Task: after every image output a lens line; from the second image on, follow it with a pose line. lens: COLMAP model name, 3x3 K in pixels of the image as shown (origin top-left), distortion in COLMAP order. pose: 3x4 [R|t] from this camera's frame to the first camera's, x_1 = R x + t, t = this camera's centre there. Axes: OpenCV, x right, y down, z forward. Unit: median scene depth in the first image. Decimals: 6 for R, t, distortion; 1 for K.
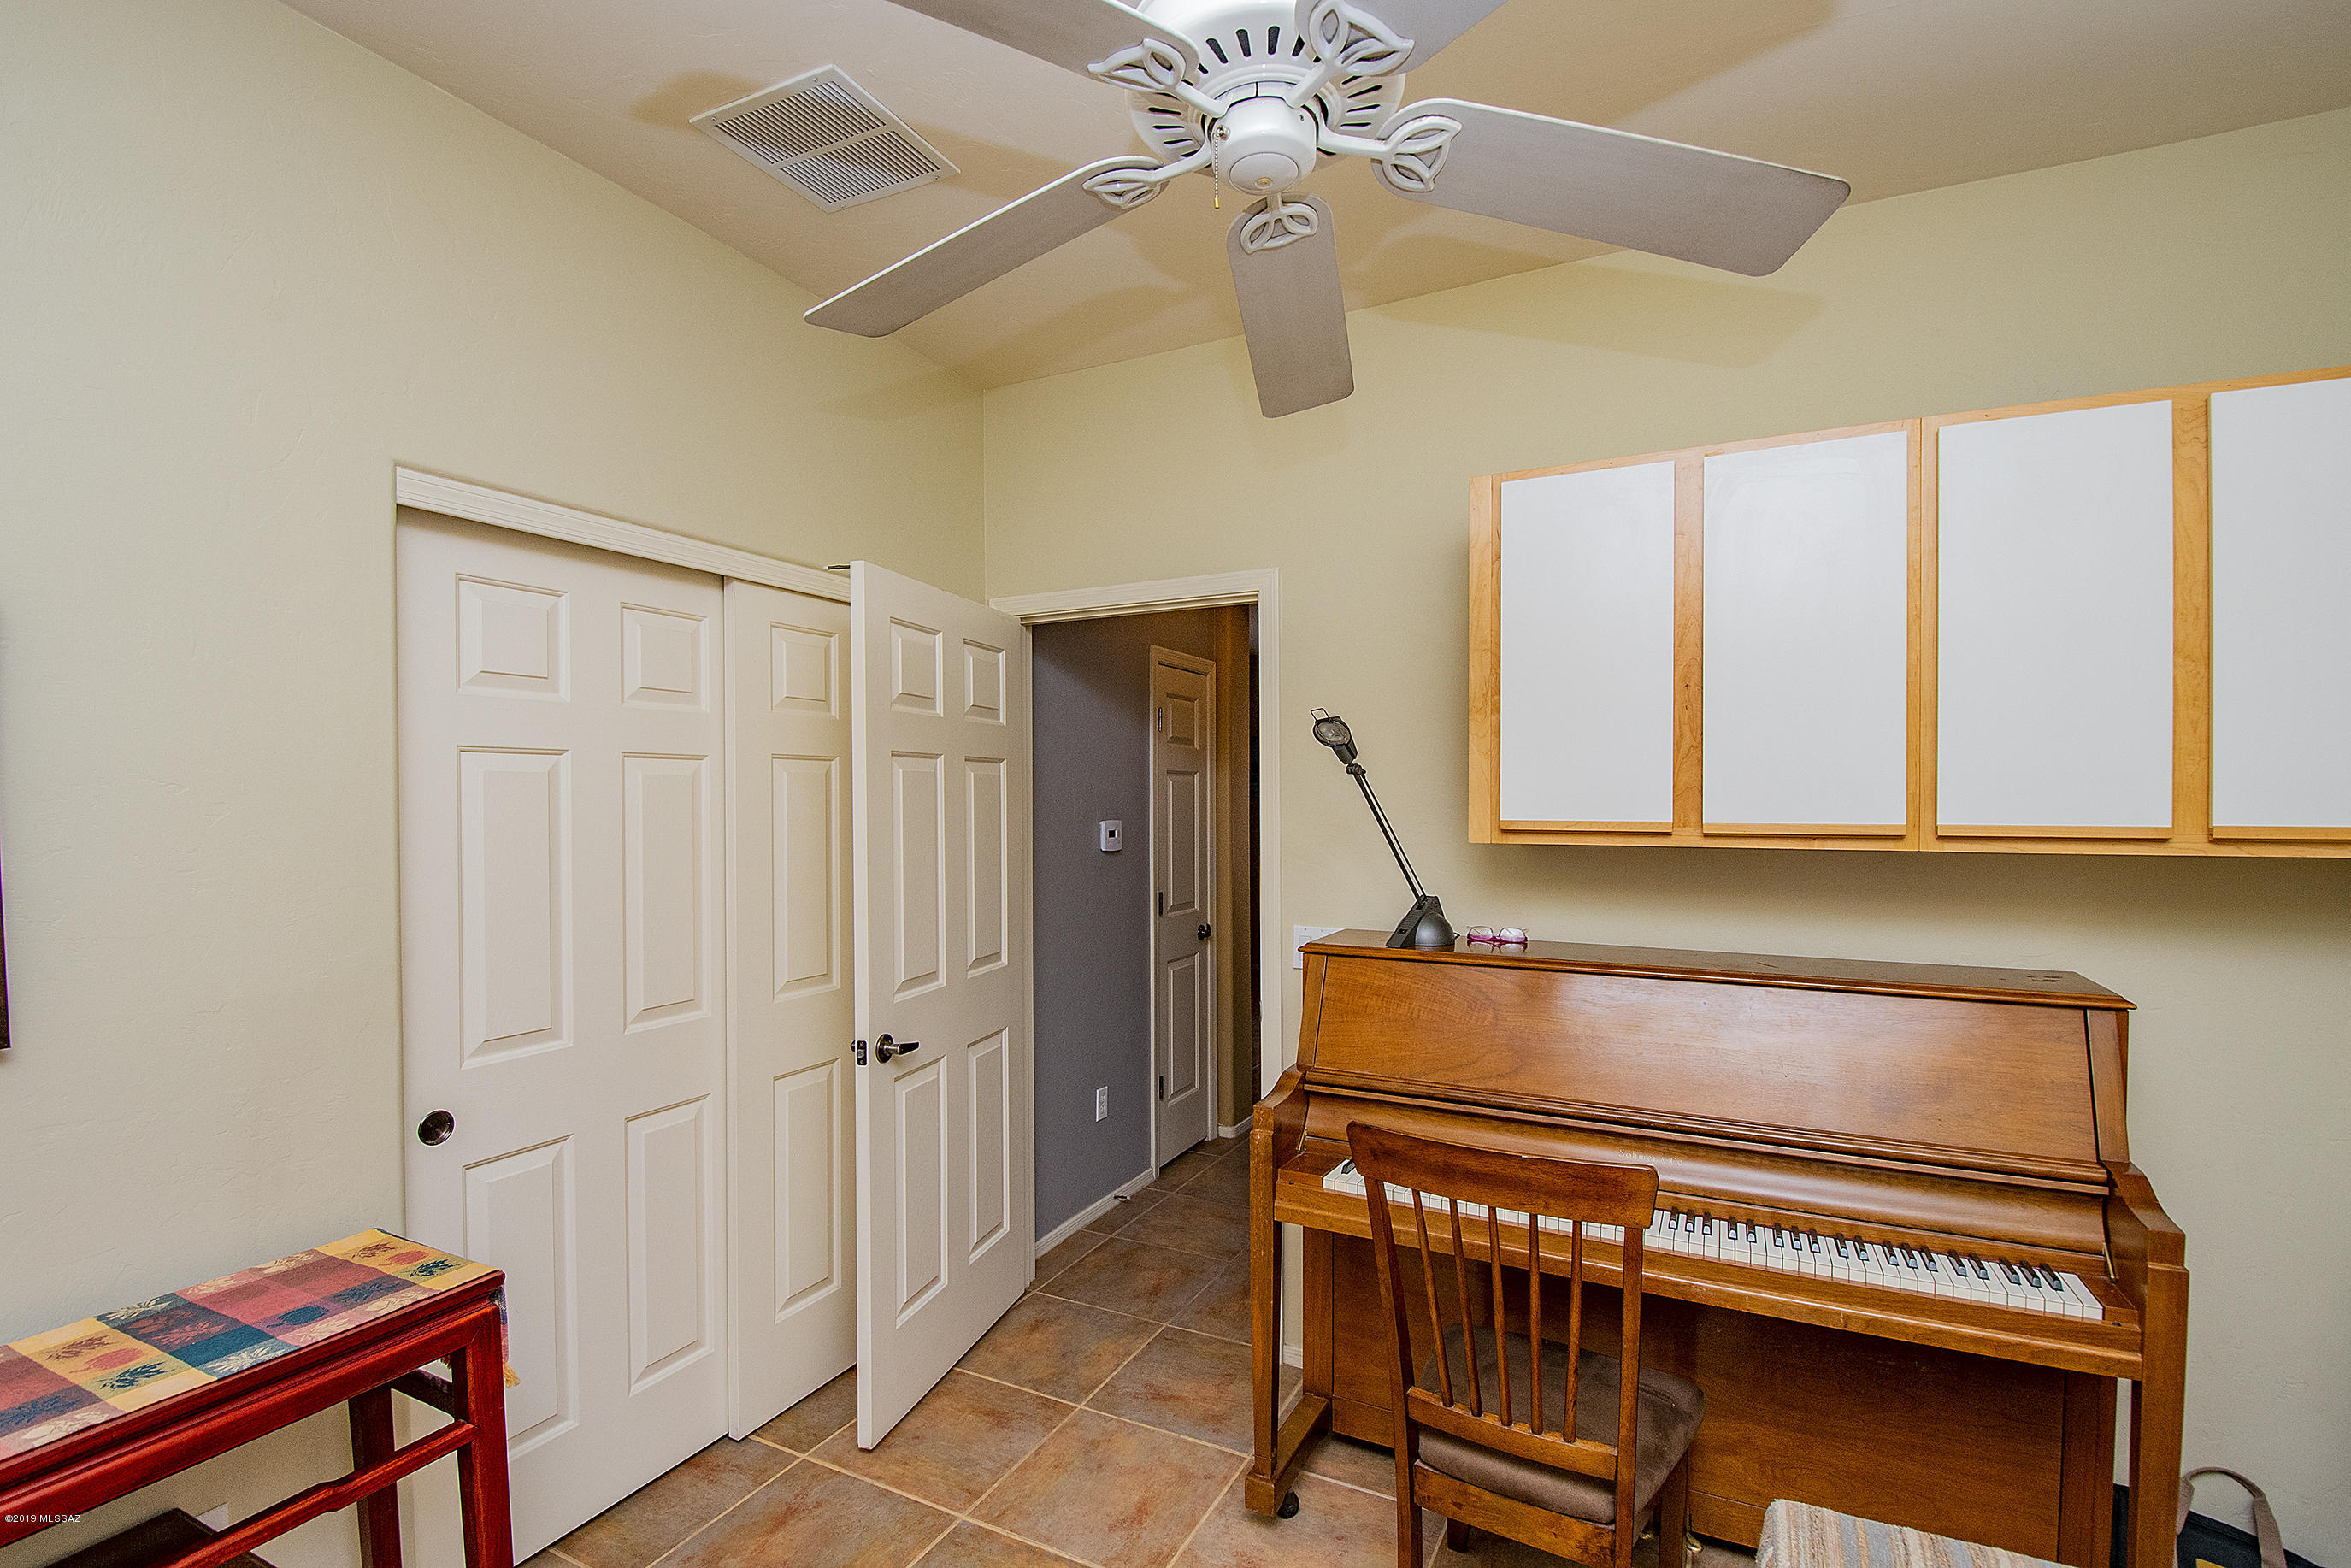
lens RADIAL K [[1092.5, 0, 1169.0], [0, 1092.5, 805.9], [0, 0, 1]] dist [0.000397, 0.000074]
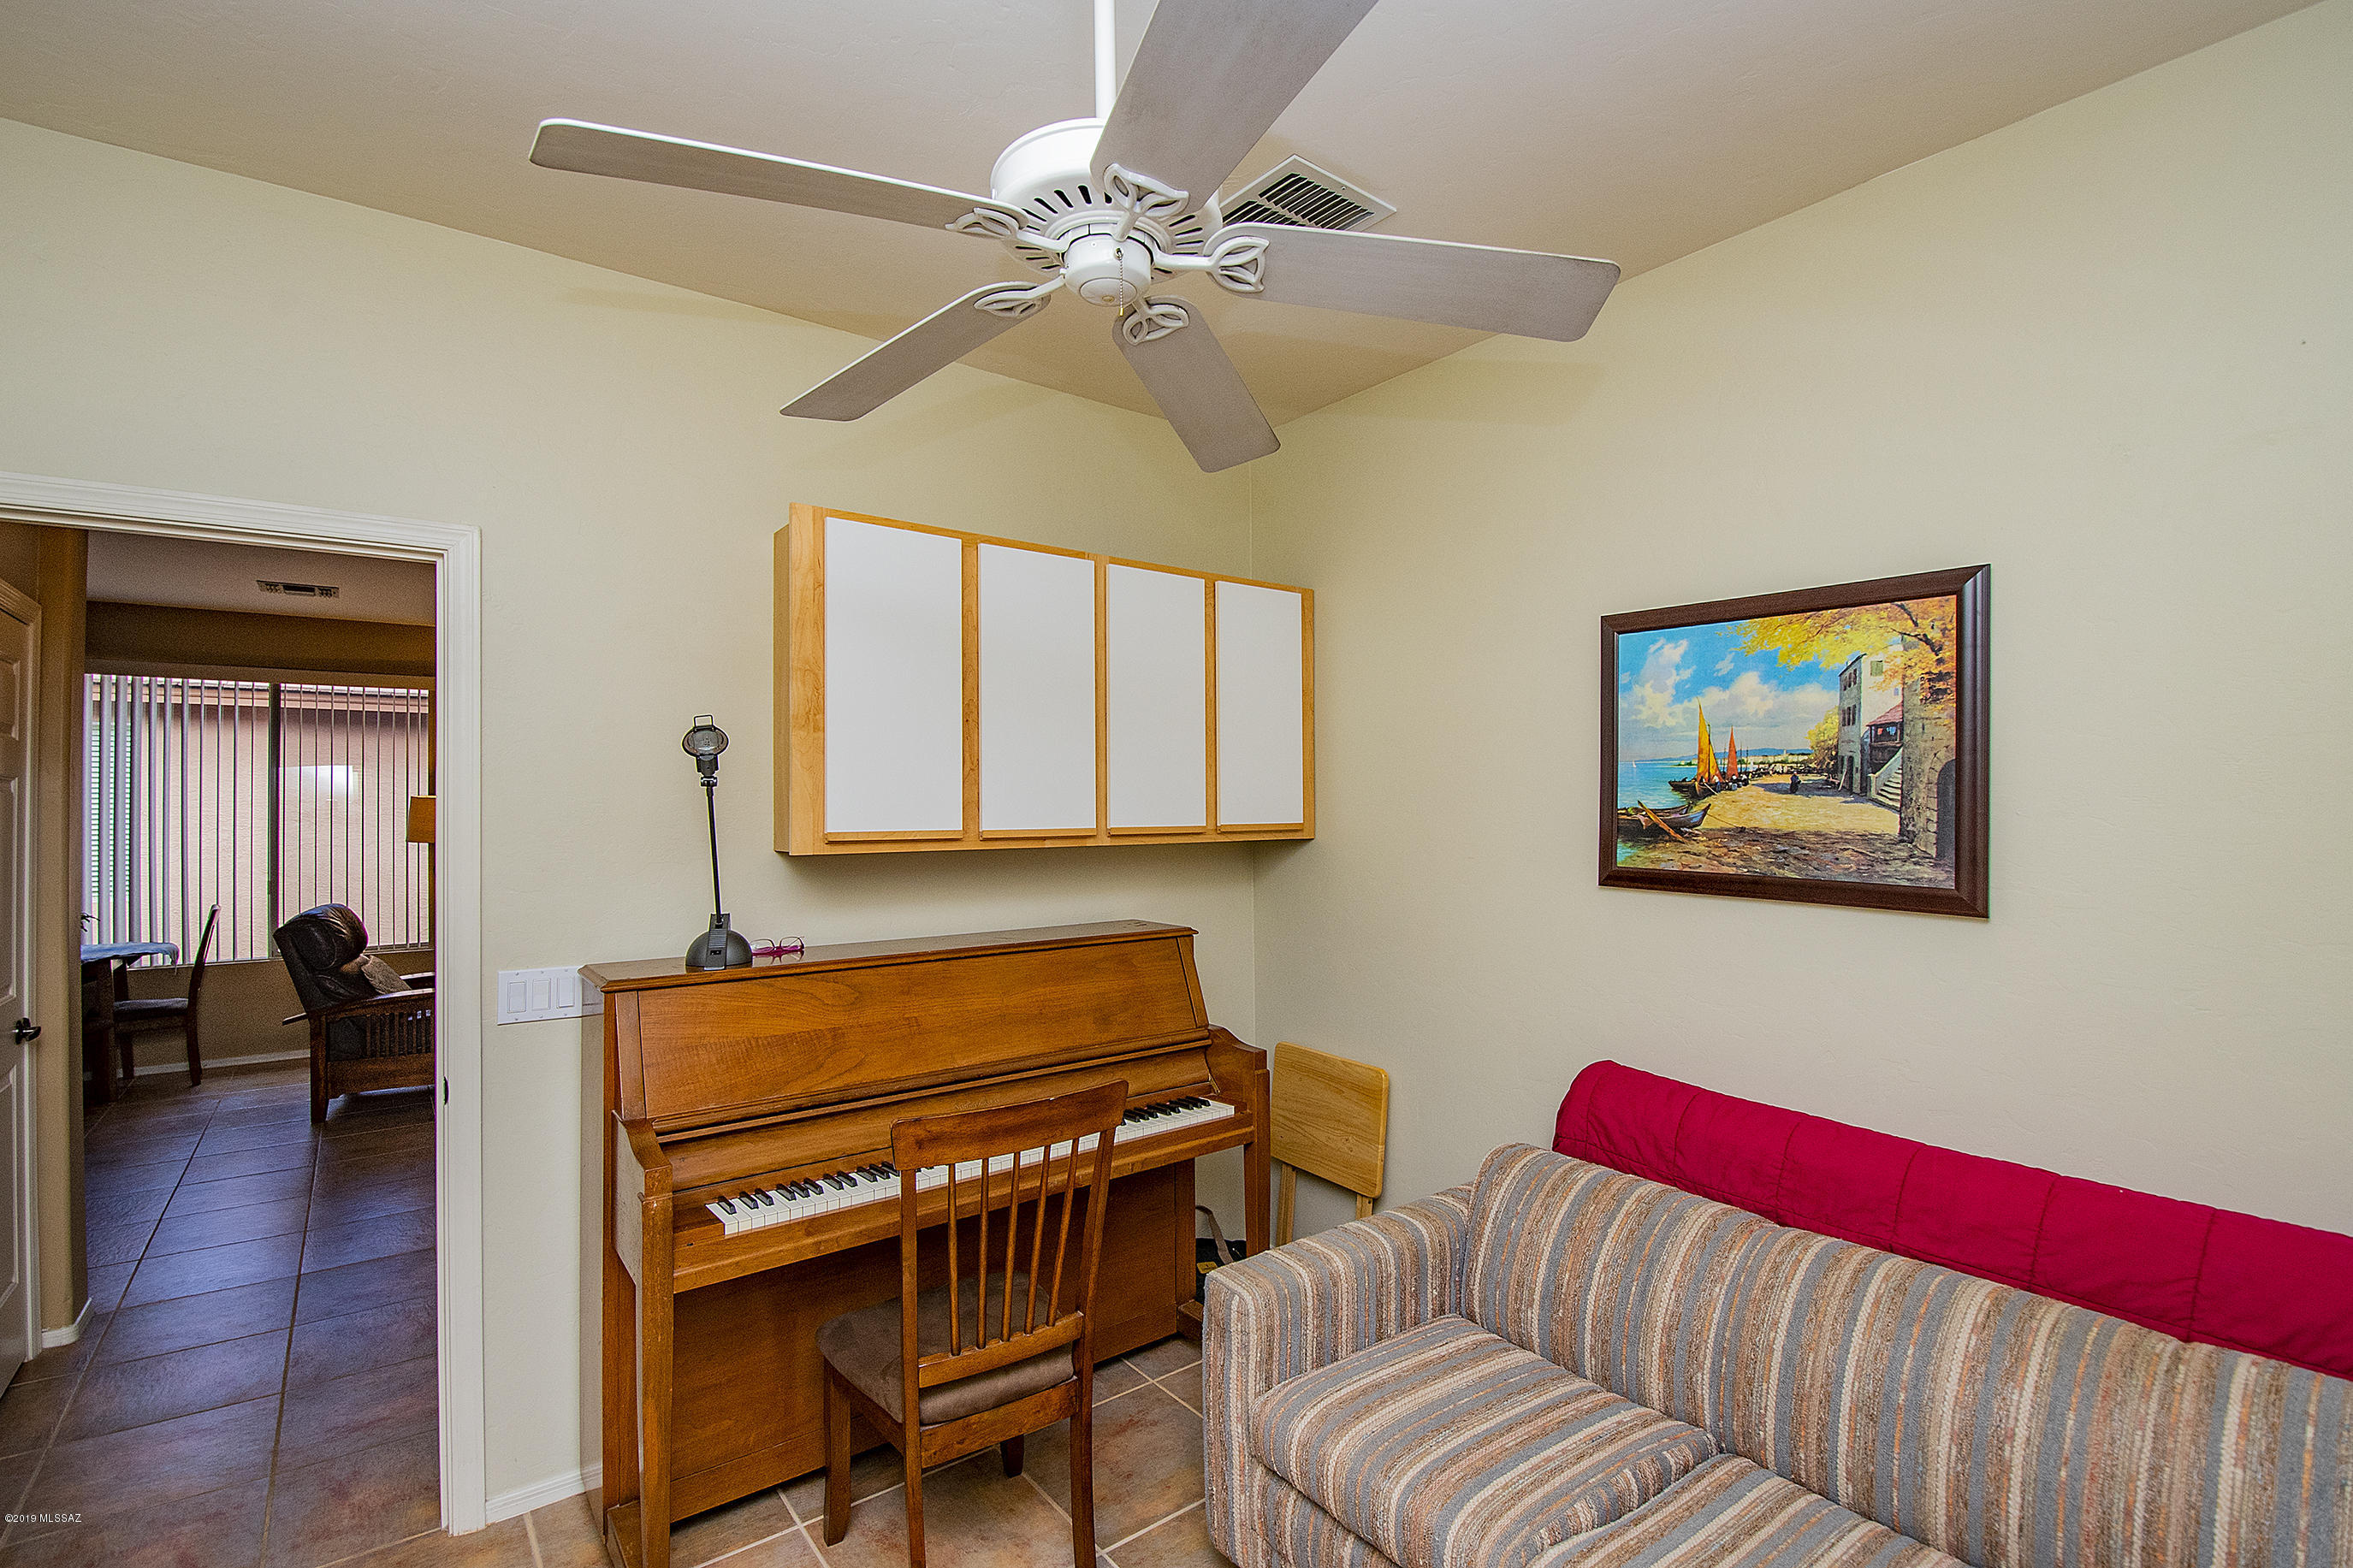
lens RADIAL K [[1074.7, 0, 1205.9], [0, 1074.7, 810.3], [0, 0, 1]] dist [0.004488, 0.000424]
pose [[0.405538, -0.005023, 0.914064, -0.513290], [0.012464, 0.999922, -0.000036, -0.003775], [-0.913993, 0.011408, 0.405570, 0.252382]]
